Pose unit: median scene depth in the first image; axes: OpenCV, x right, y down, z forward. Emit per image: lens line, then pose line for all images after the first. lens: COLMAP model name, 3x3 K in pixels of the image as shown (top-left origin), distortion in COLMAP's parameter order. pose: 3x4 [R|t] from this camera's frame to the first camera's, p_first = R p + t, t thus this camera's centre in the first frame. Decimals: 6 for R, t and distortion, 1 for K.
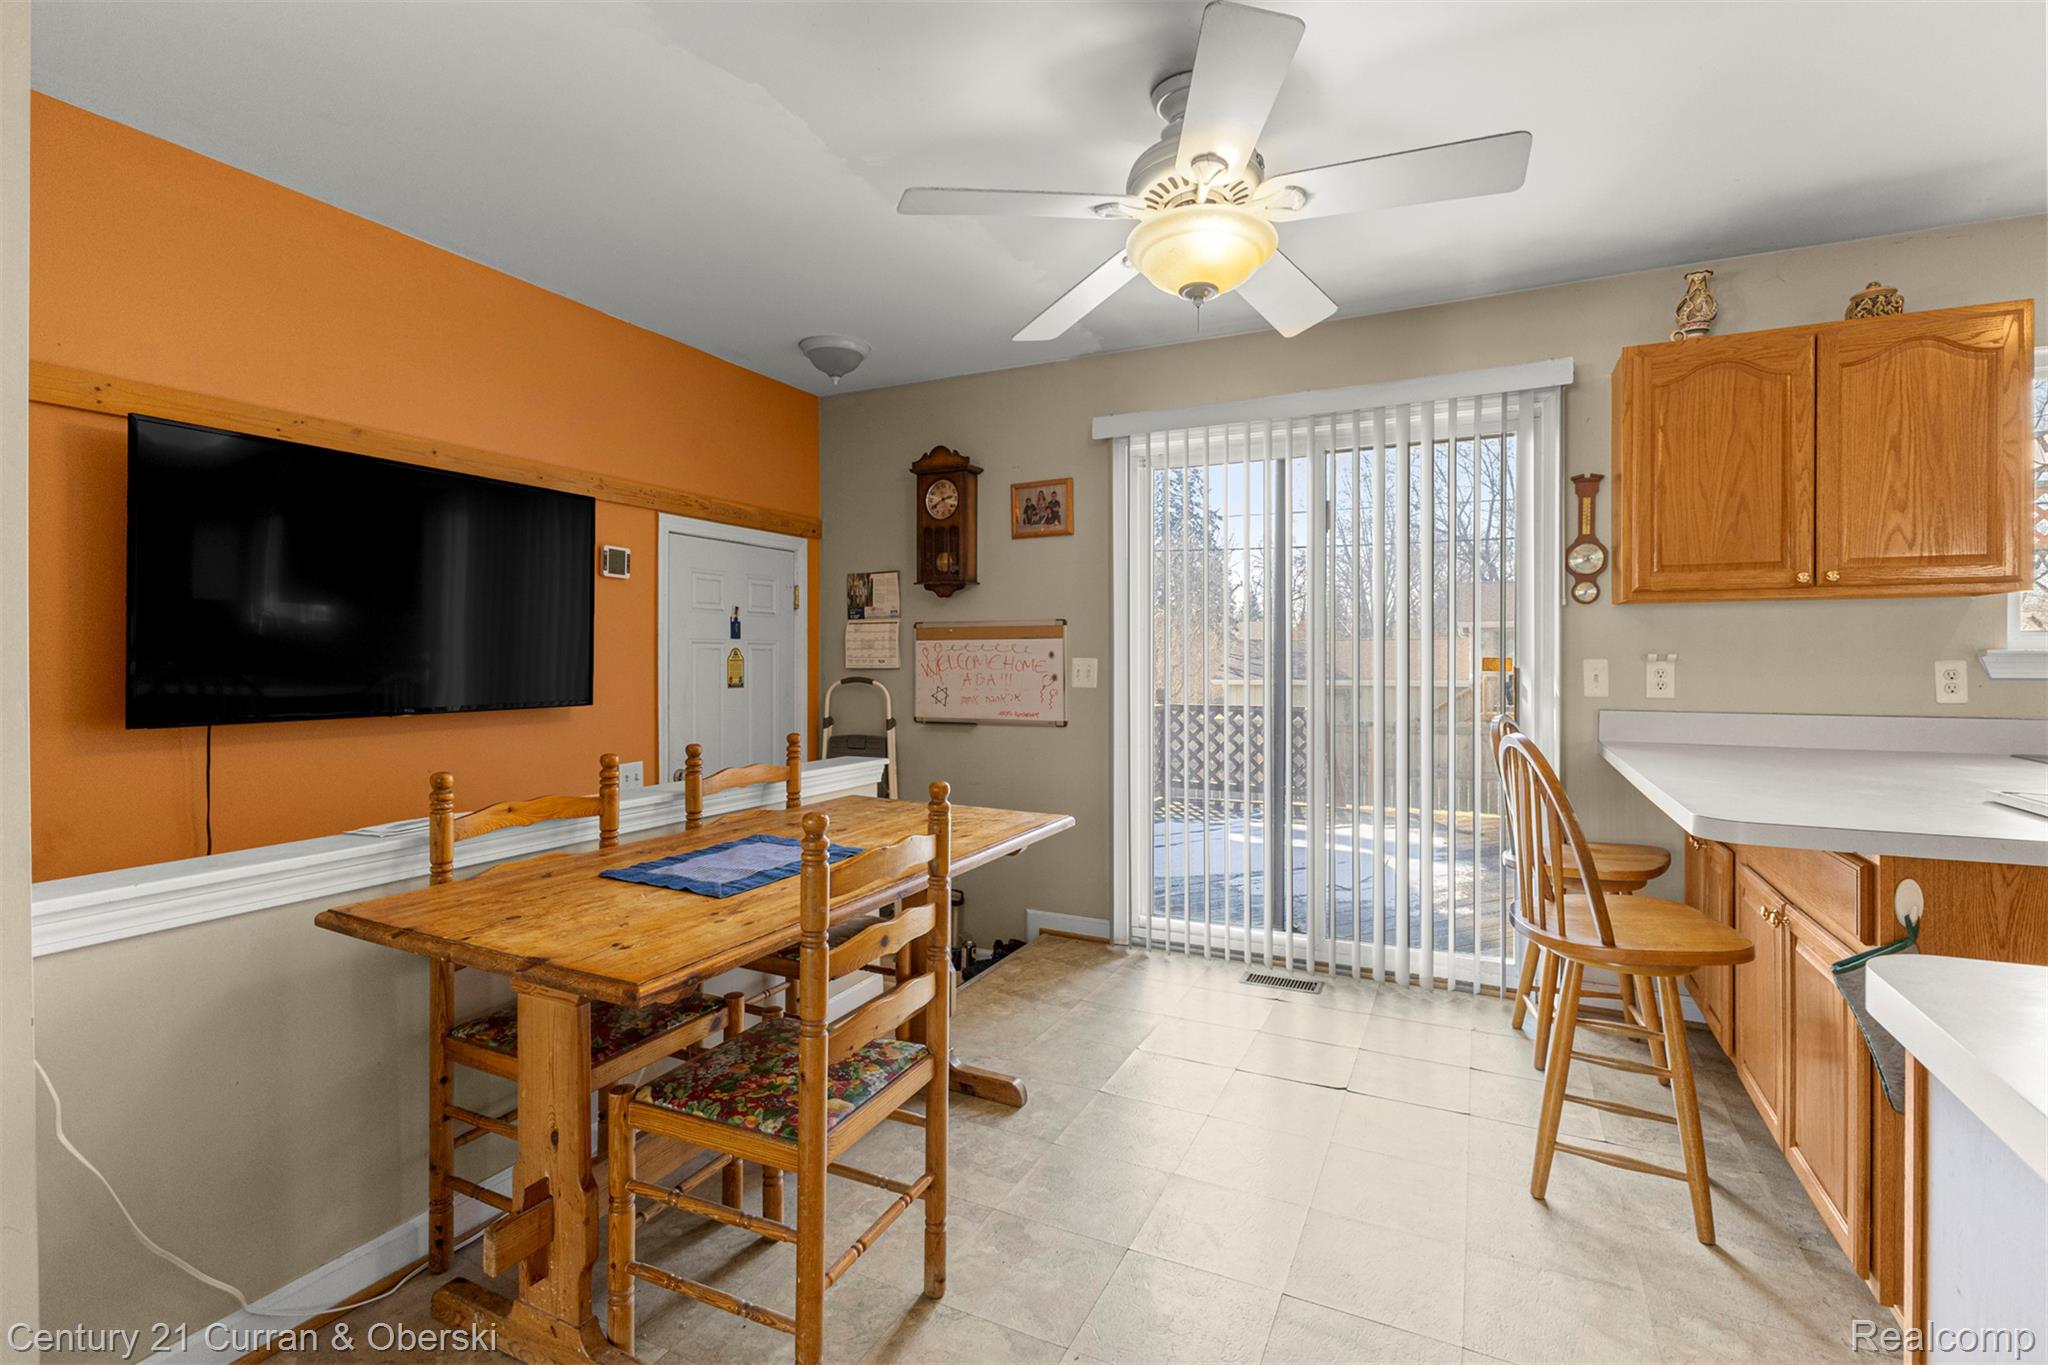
lens RADIAL K [[943.0, 0, 1022.7], [0, 943.0, 667.1], [0, 0, 1]] dist [0.001883, 0.000081]
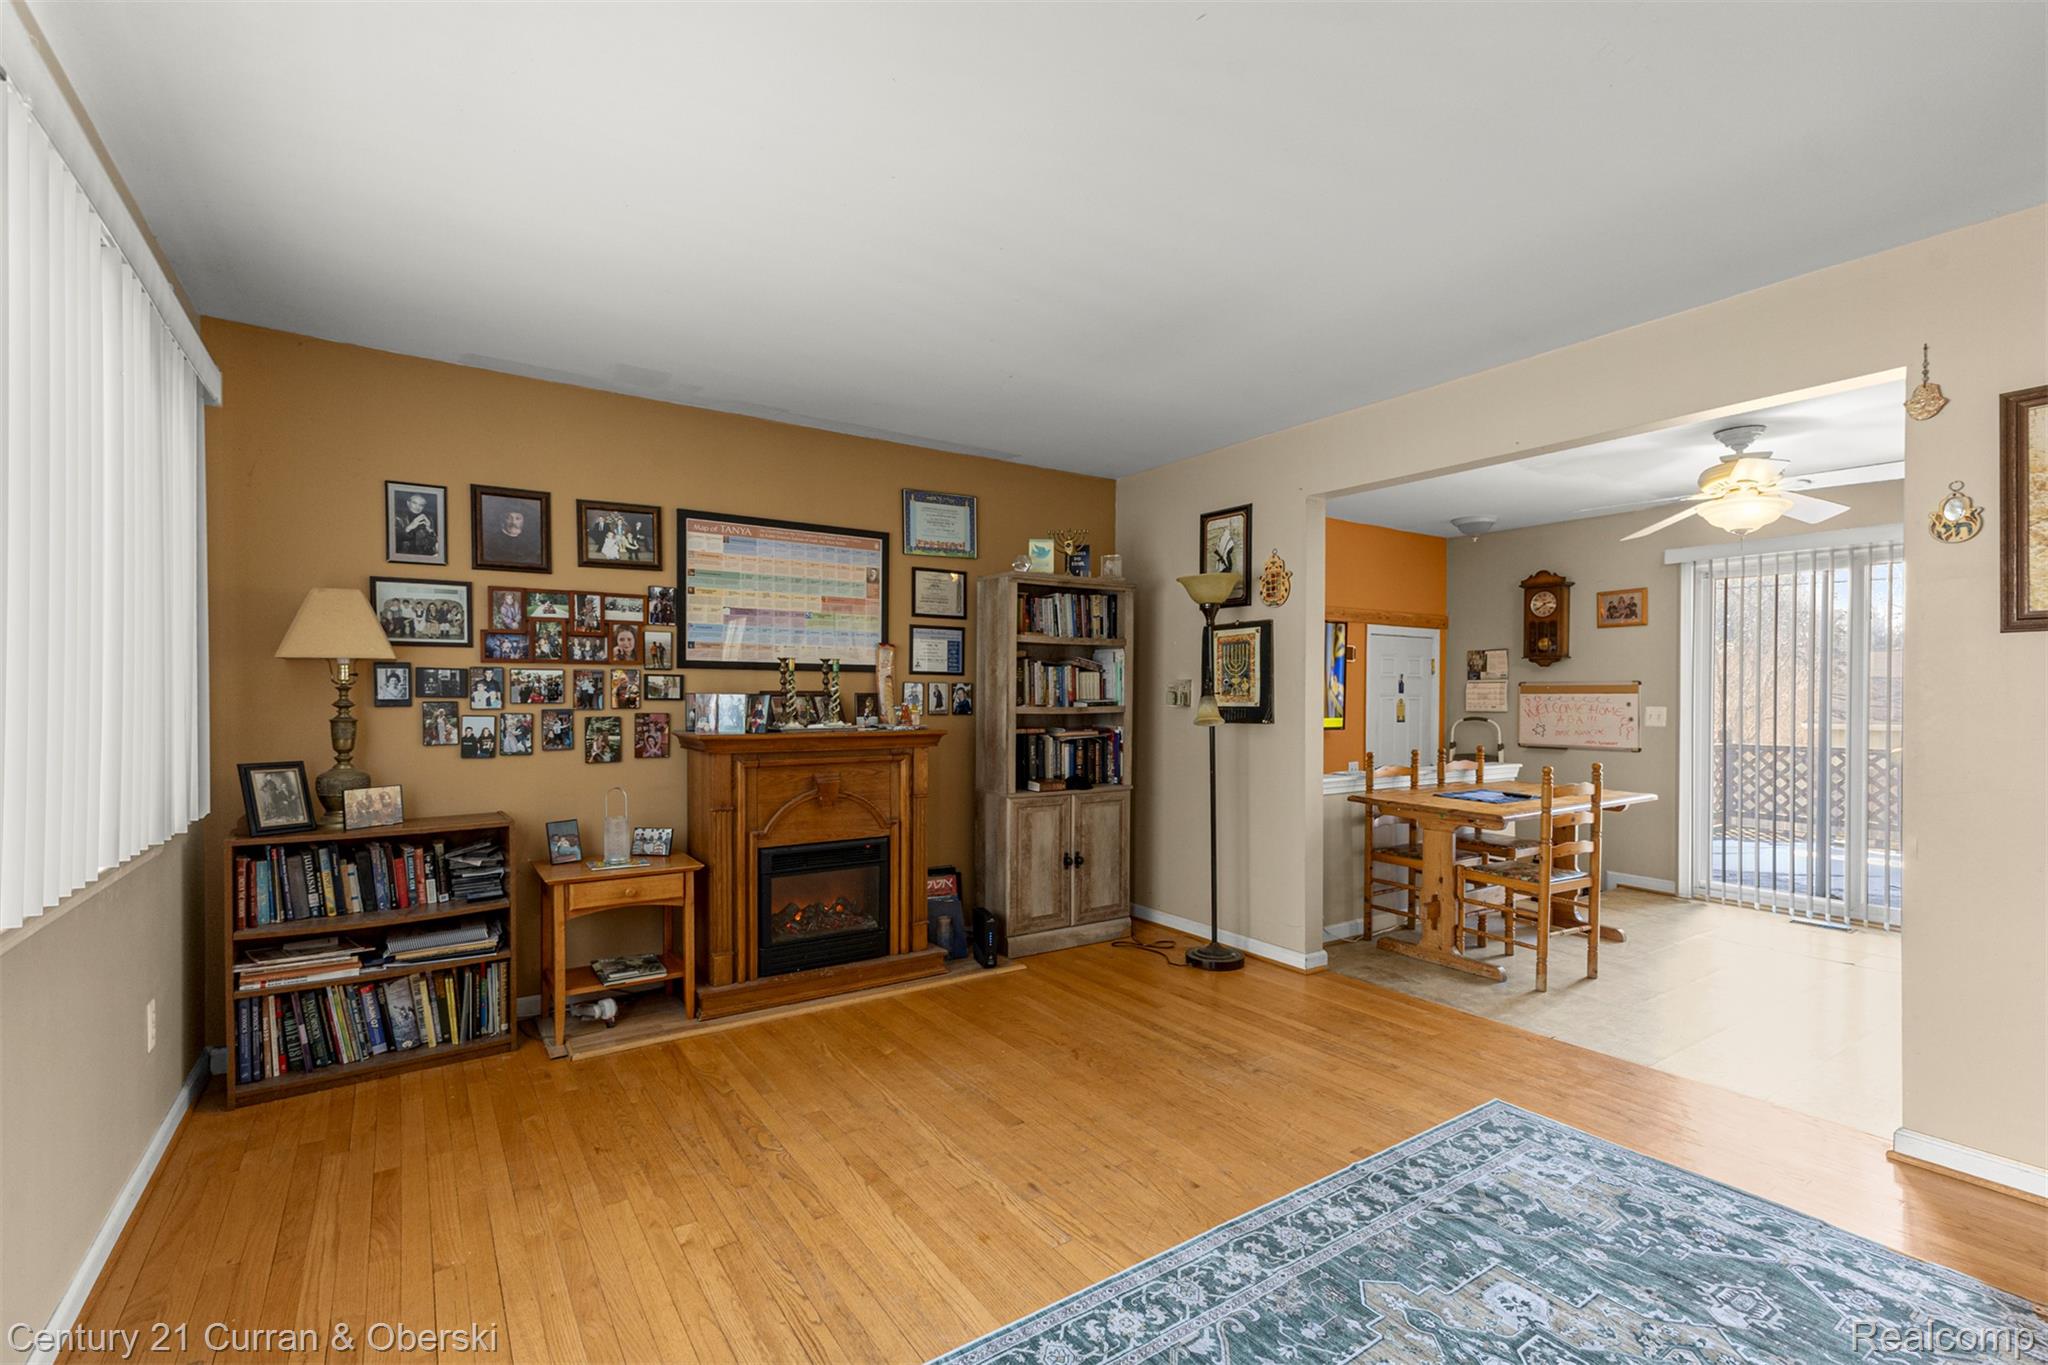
lens RADIAL K [[904.2, 0, 1001.6], [0, 904.2, 705.9], [0, 0, 1]] dist [0.003478, 0.000004]
pose [[0.861959, 0.009490, -0.506889, -0.098723], [-0.008186, 0.999955, 0.004801, -0.009183], [0.506912, 0.000012, 0.861998, -0.755310]]
